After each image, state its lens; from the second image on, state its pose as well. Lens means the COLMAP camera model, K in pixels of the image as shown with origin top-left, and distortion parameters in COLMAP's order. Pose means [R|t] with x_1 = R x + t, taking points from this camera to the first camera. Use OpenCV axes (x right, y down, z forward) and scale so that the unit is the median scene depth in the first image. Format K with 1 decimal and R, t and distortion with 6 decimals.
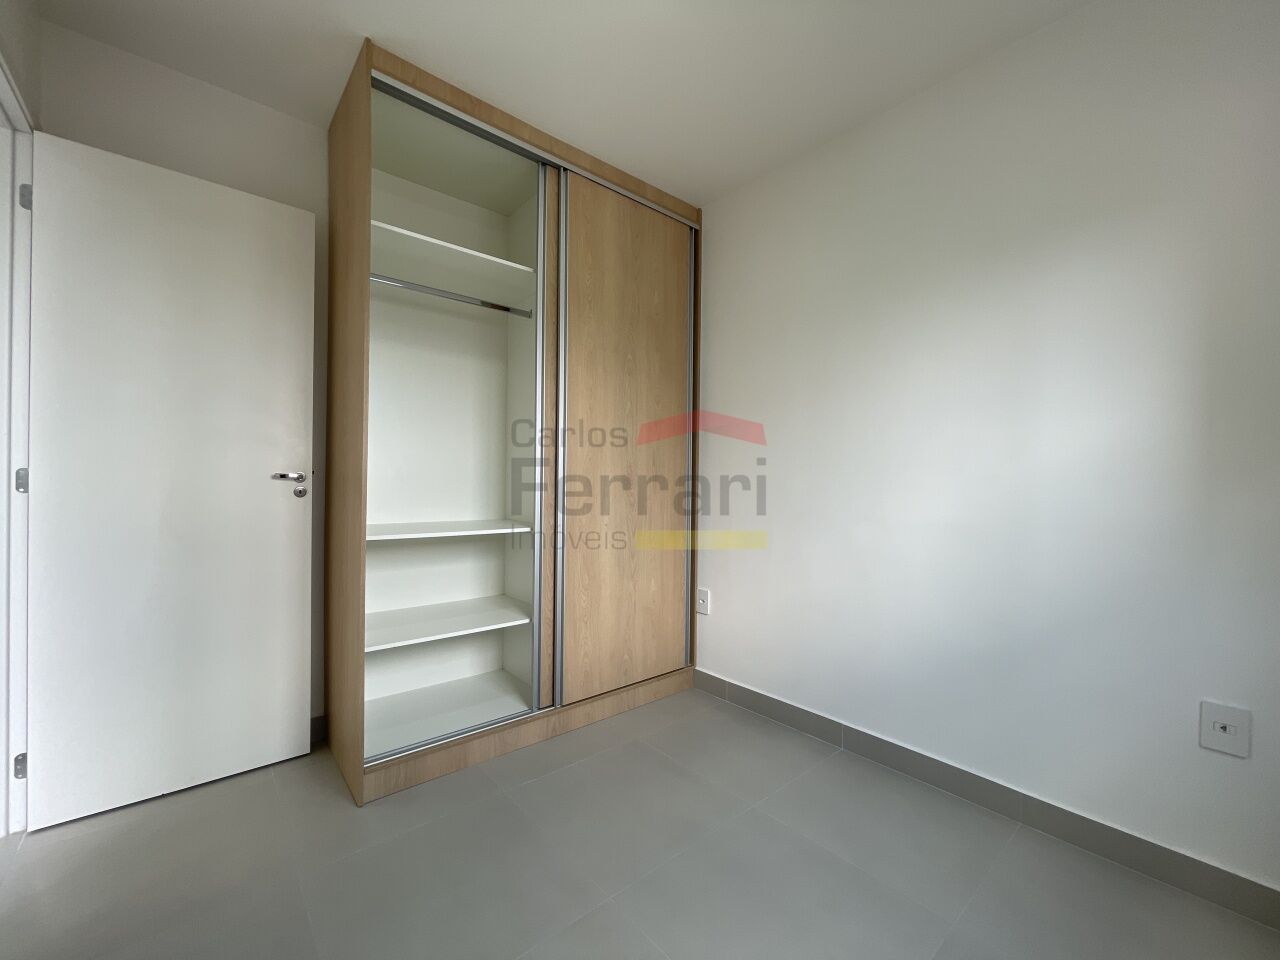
lens RADIAL K [[516.8, 0, 640.6], [0, 516.8, 480.2], [0, 0, 1]] dist [0.000742, 0.001315]
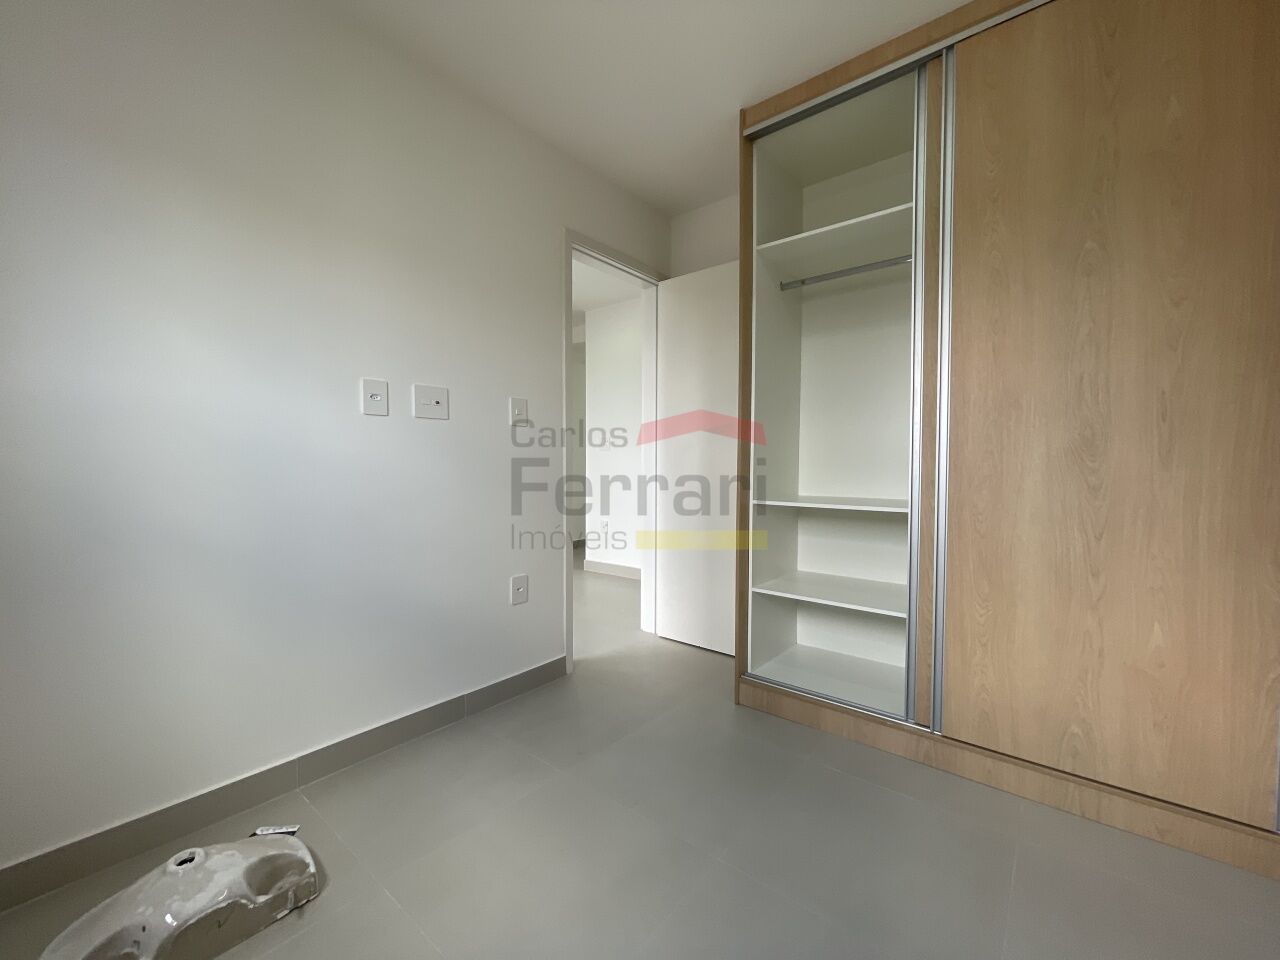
lens RADIAL K [[516.8, 0, 641.1], [0, 516.8, 480.0], [0, 0, 1]] dist [0.000742, 0.001315]
pose [[0.180094, 0.017421, -0.983495, 0.522795], [0.003385, 0.999826, 0.018330, 0.026248], [0.983644, -0.006630, 0.180003, 0.390929]]
